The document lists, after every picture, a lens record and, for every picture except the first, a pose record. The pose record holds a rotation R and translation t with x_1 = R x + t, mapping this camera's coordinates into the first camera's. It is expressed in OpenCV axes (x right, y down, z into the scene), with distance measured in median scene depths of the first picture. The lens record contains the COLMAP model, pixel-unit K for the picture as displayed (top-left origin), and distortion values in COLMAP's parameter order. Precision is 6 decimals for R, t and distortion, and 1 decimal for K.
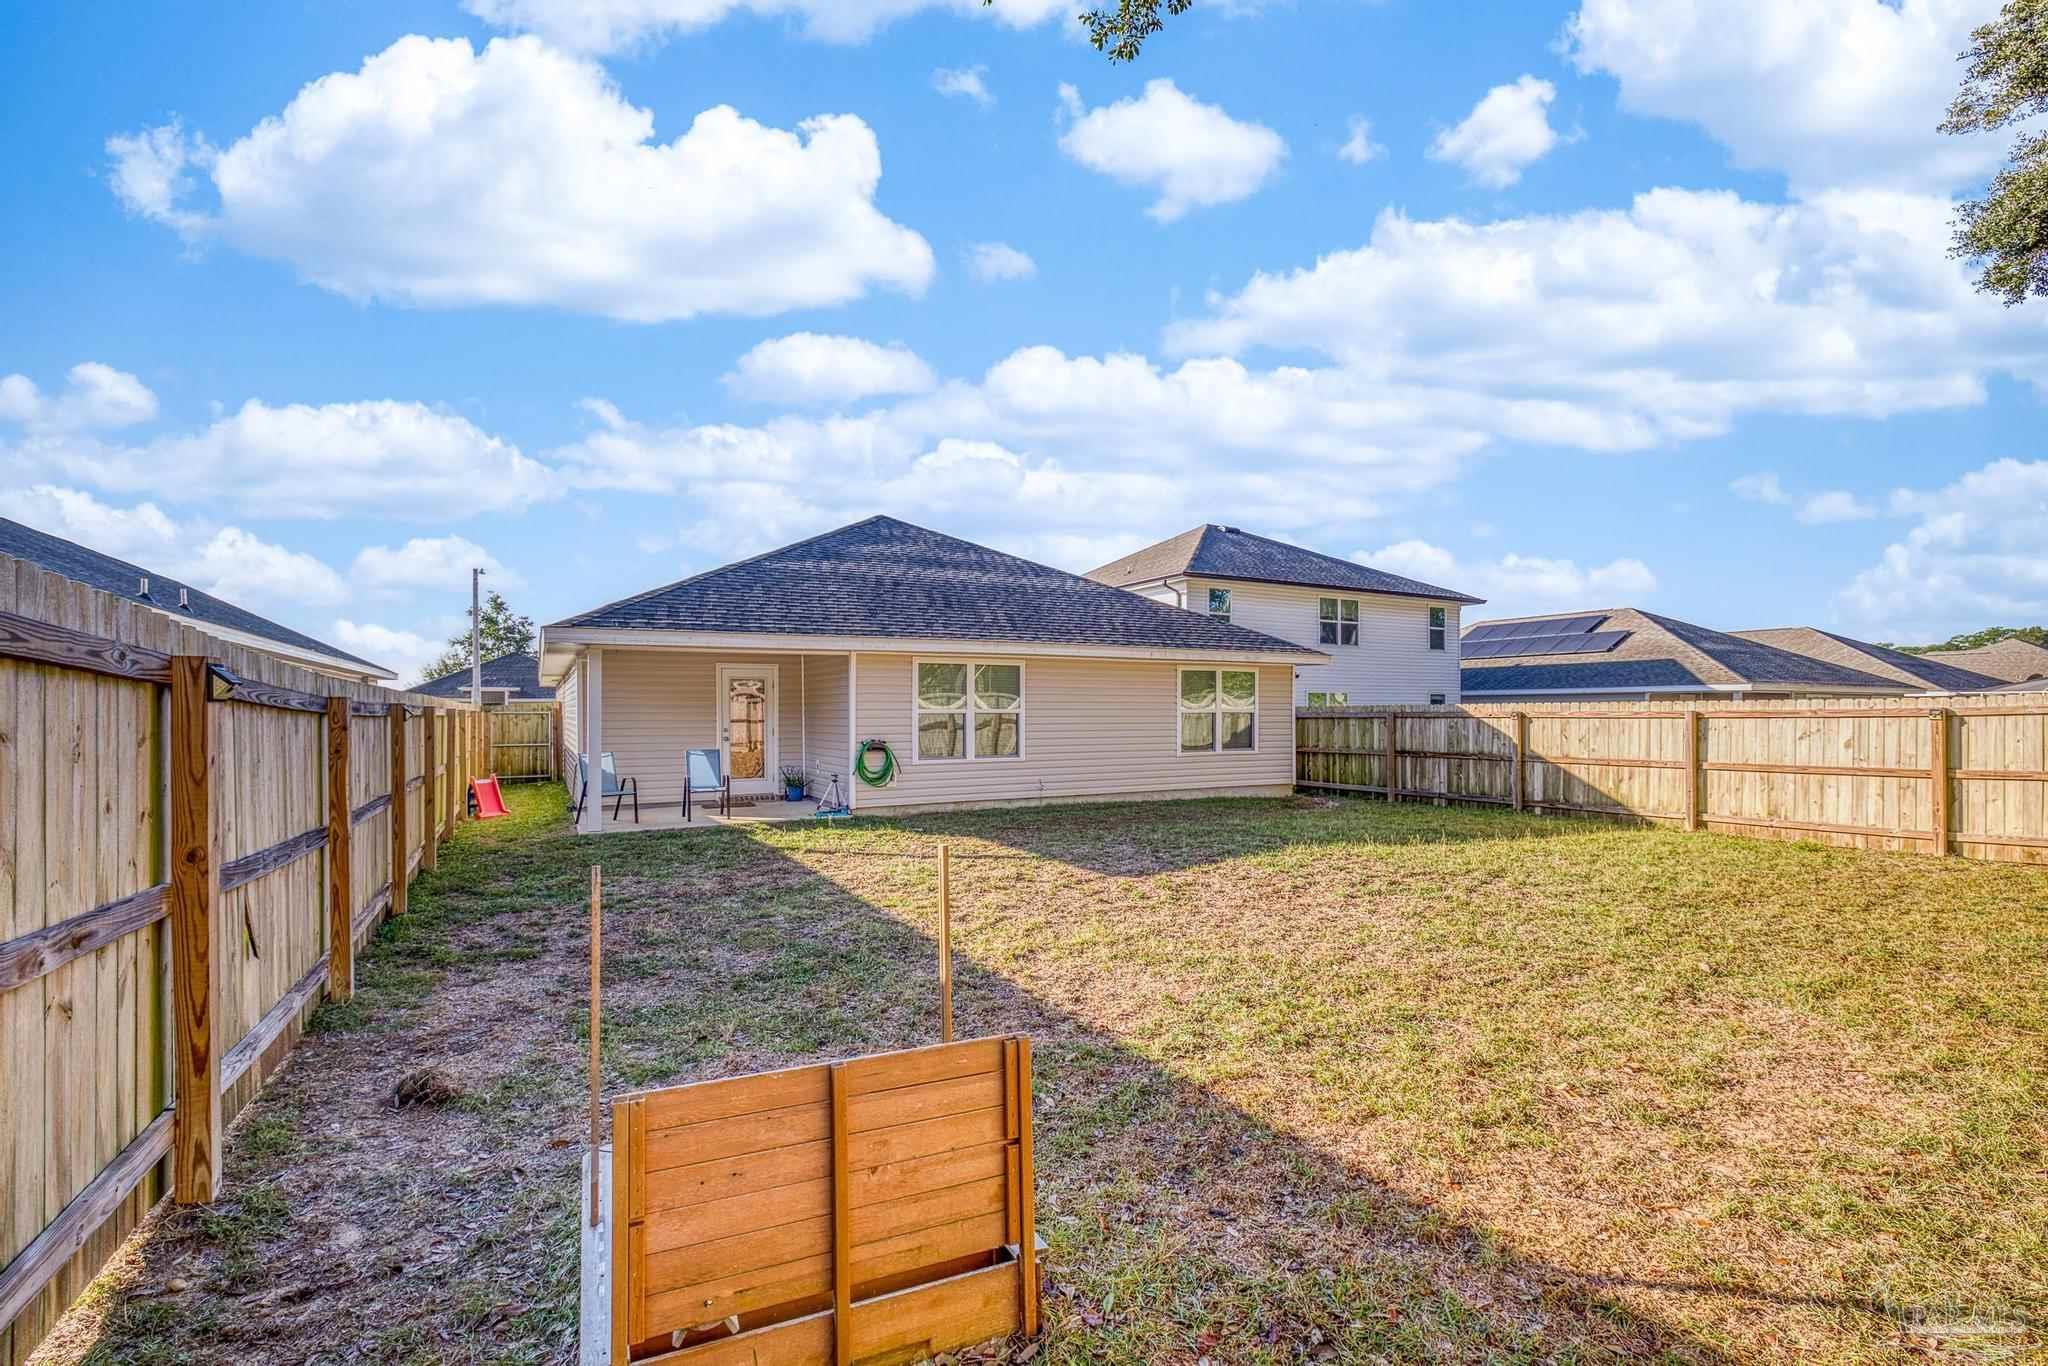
lens RADIAL K [[887.3, 0, 1017.4], [0, 887.3, 708.2], [0, 0, 1]] dist [-0.002470, -0.000162]
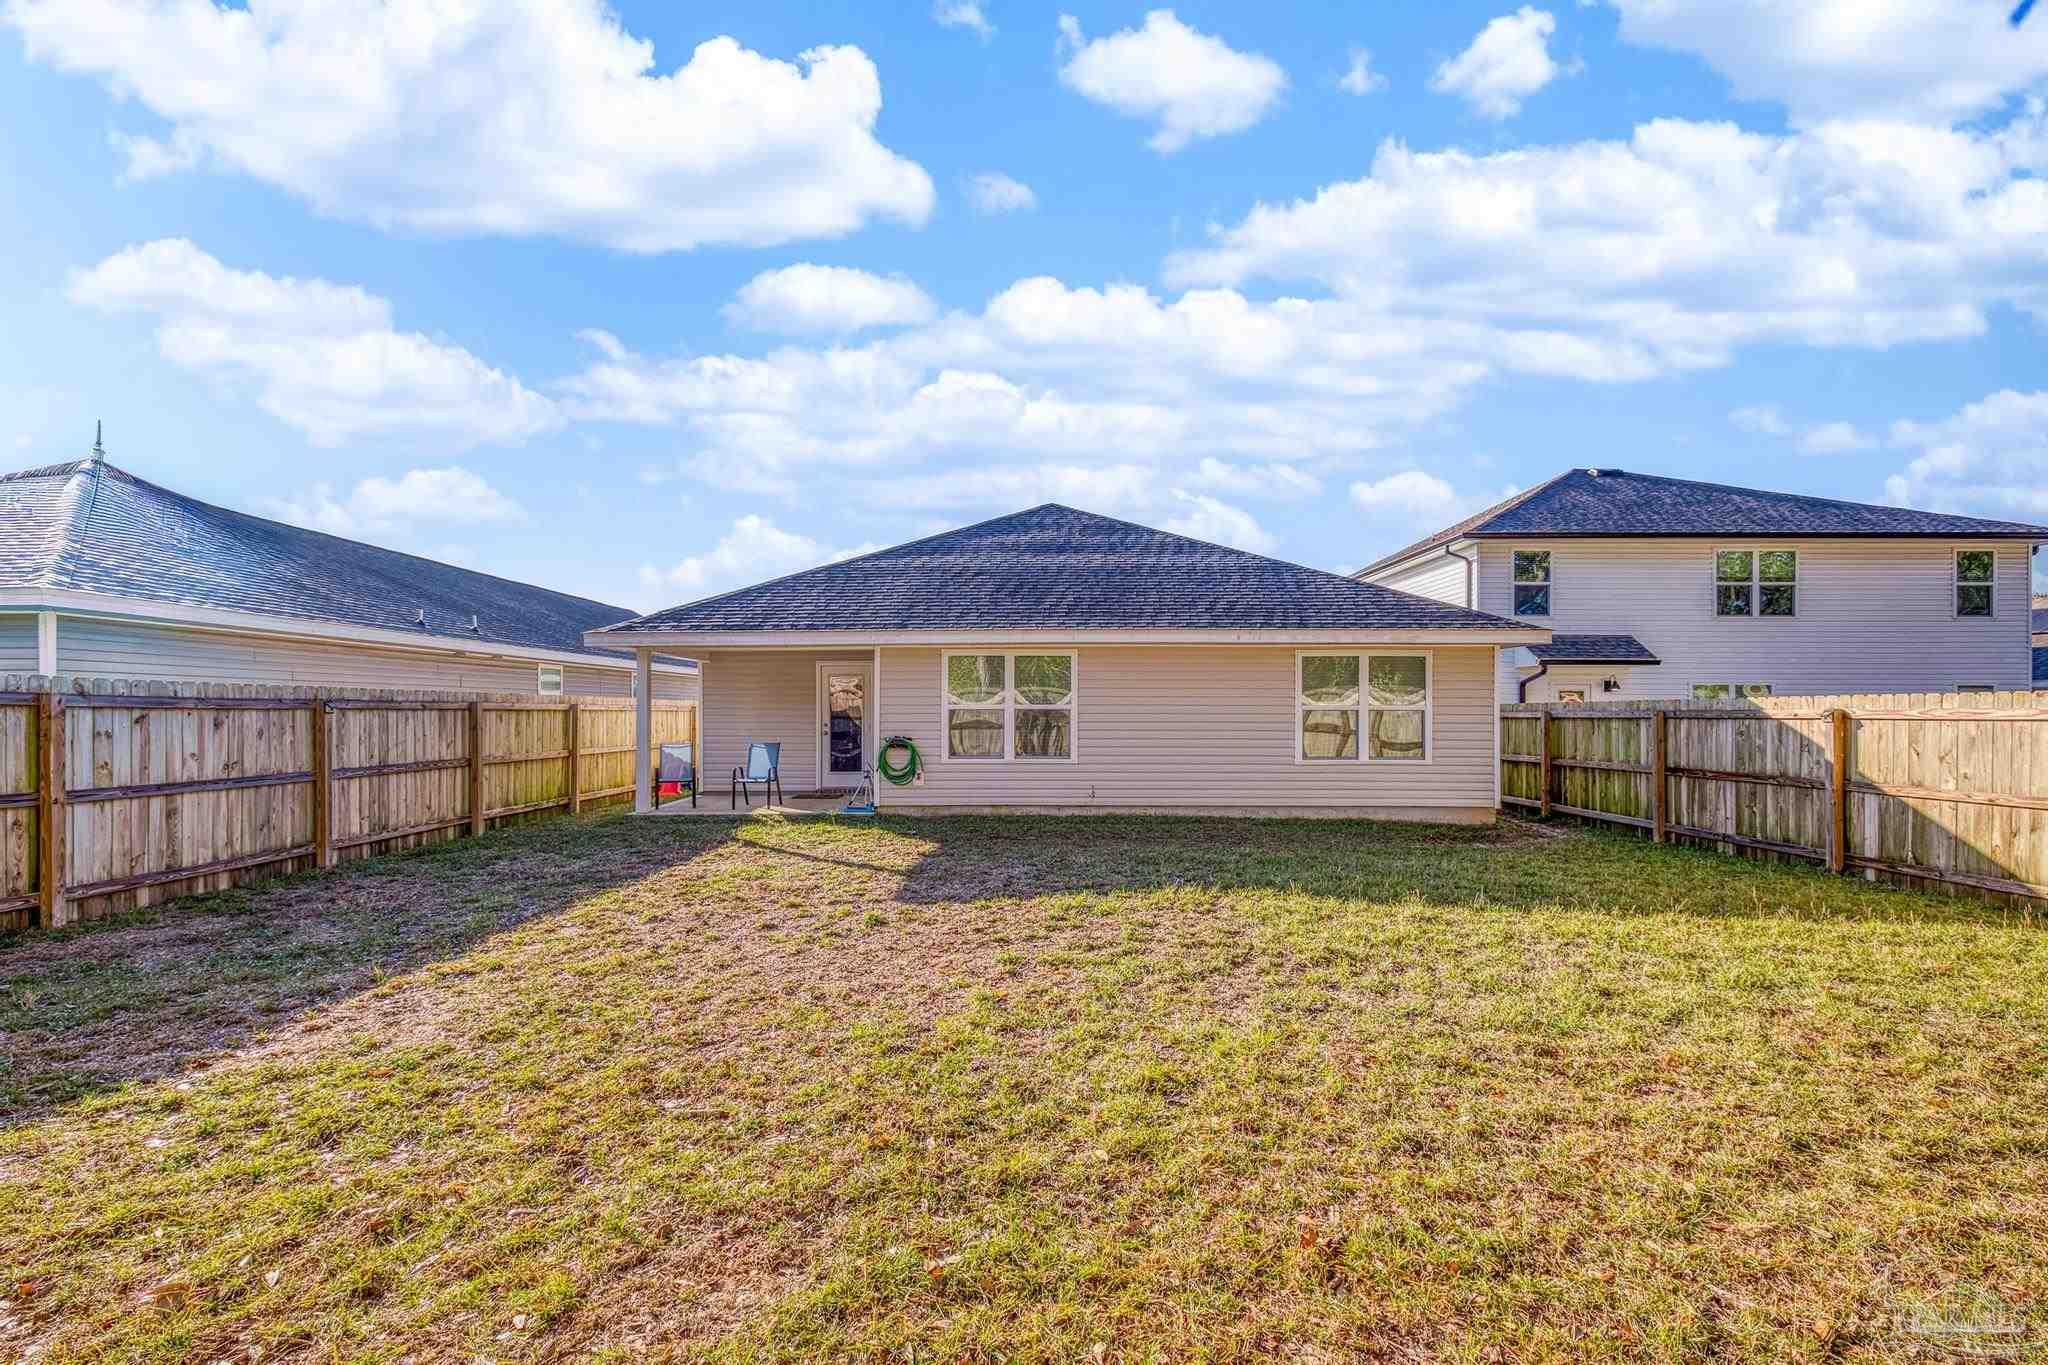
lens RADIAL K [[879.0, 0, 1018.0], [0, 879.0, 707.1], [0, 0, 1]] dist [-0.000480, -0.000197]
pose [[0.870959, 0.000813, -0.491355, 0.351140], [-0.001392, 0.999999, -0.000813, 0.003568], [0.491354, 0.001392, 0.870959, 0.188094]]
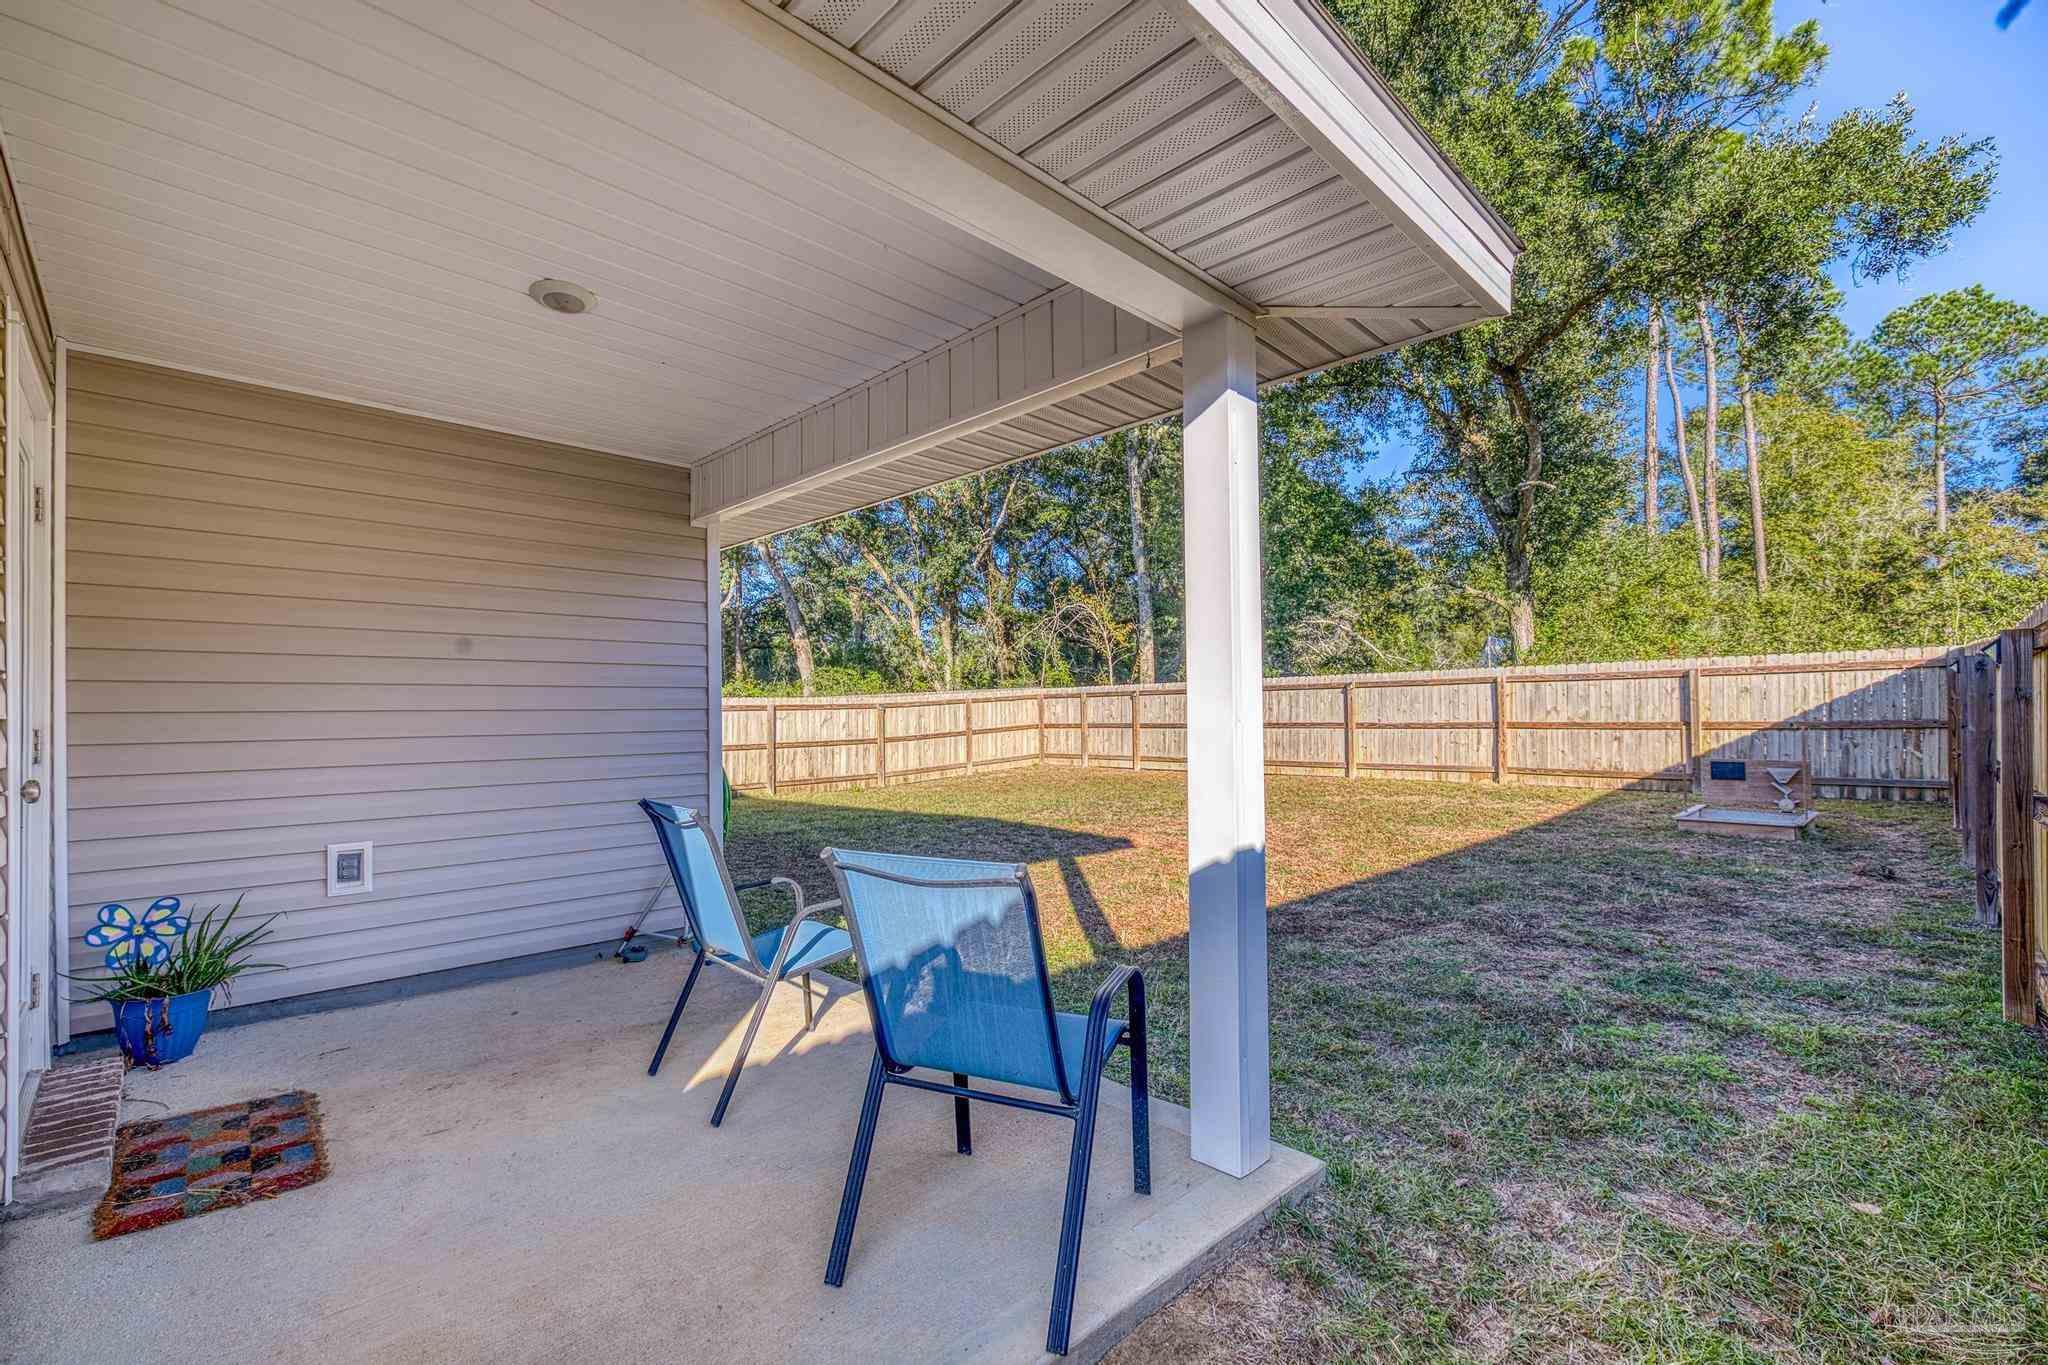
lens RADIAL K [[879.0, 0, 1018.0], [0, 879.0, 707.1], [0, 0, 1]] dist [-0.000480, -0.000197]
pose [[-0.270447, 0.013263, 0.962644, -0.485331], [0.010506, 0.999886, -0.010824, 0.019544], [-0.962678, 0.007186, -0.270555, 0.800883]]
